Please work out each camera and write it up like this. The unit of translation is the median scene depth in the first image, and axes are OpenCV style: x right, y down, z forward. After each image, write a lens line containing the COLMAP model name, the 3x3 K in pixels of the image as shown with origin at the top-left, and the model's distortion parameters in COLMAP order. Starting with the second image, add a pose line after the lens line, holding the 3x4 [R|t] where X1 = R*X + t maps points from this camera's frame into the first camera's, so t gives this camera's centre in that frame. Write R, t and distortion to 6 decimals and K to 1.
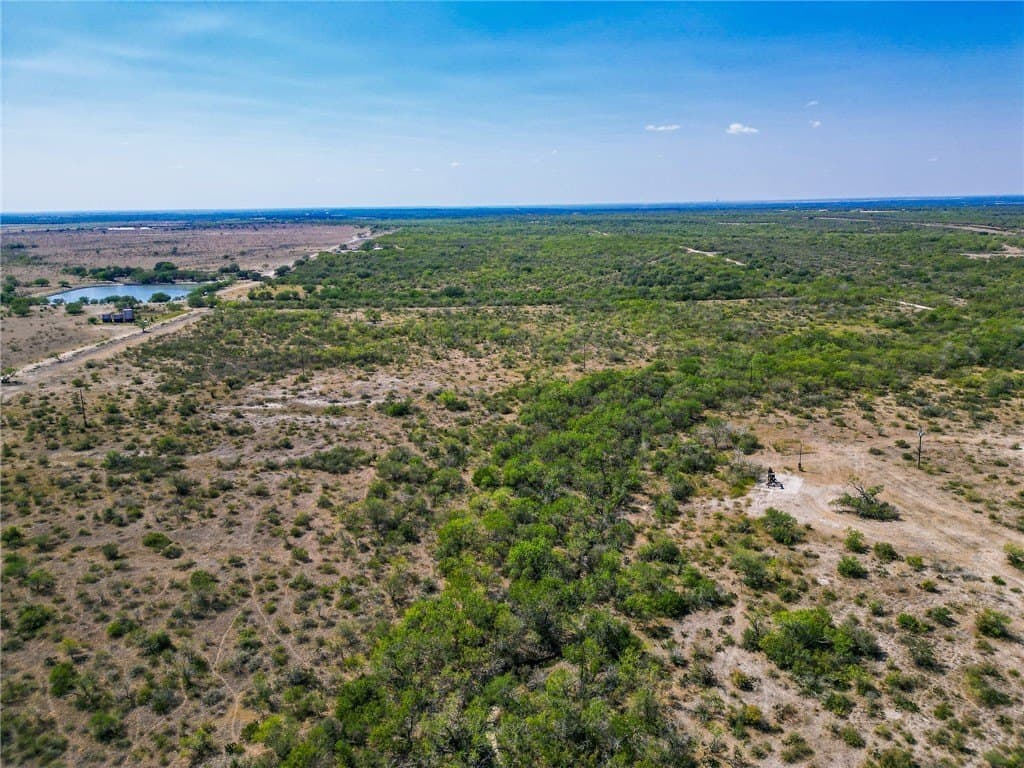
lens RADIAL K [[708.8, 0, 517.2], [0, 708.8, 376.6], [0, 0, 1]] dist [0.062289, -0.051304]
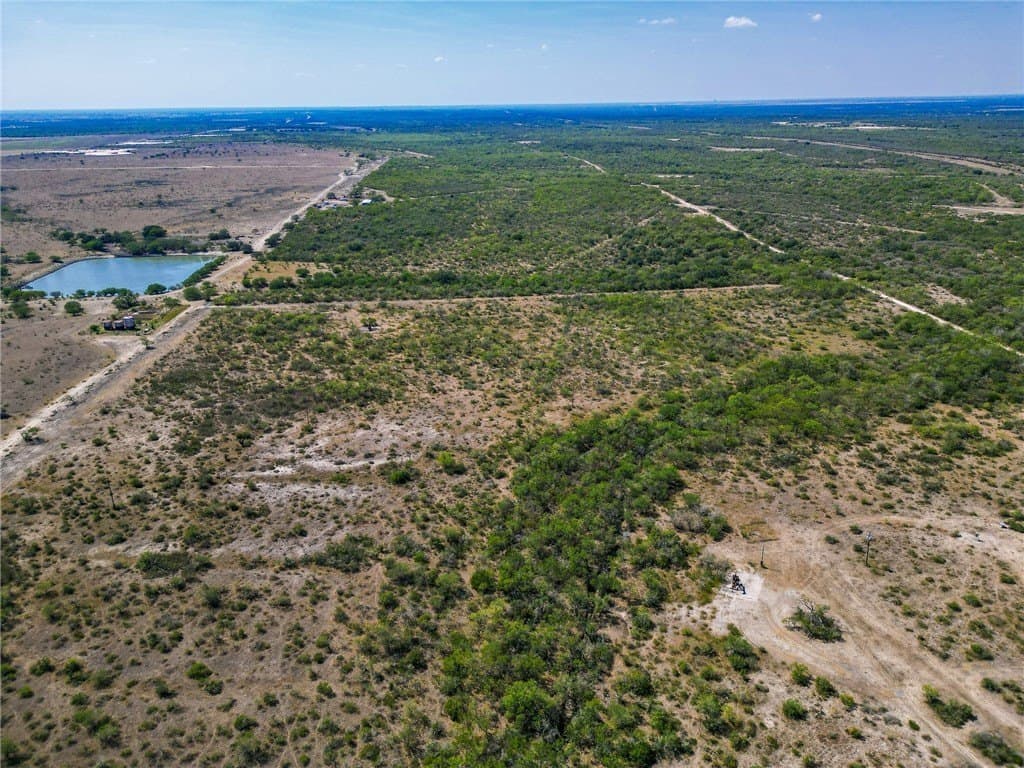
lens RADIAL K [[708.8, 0, 517.2], [0, 708.8, 376.6], [0, 0, 1]] dist [0.062289, -0.051304]
pose [[0.999908, -0.002495, 0.013339, -0.003961], [0.000690, 0.991028, 0.133654, -0.304305], [-0.013553, -0.133632, 0.990938, -0.068227]]
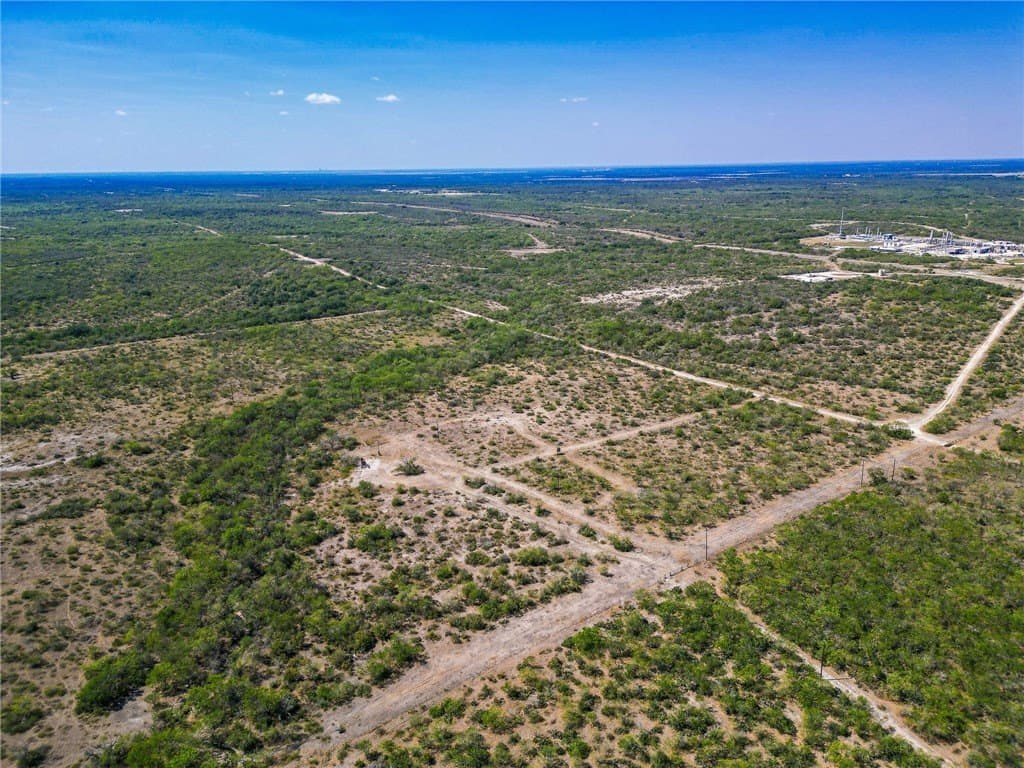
lens RADIAL K [[716.7, 0, 514.7], [0, 716.7, 378.7], [0, 0, 1]] dist [0.068567, -0.063475]
pose [[0.869394, -0.136887, 0.474780, -0.133293], [0.114843, 0.990526, 0.075292, -0.149072], [-0.480588, -0.010933, 0.876878, -0.712014]]
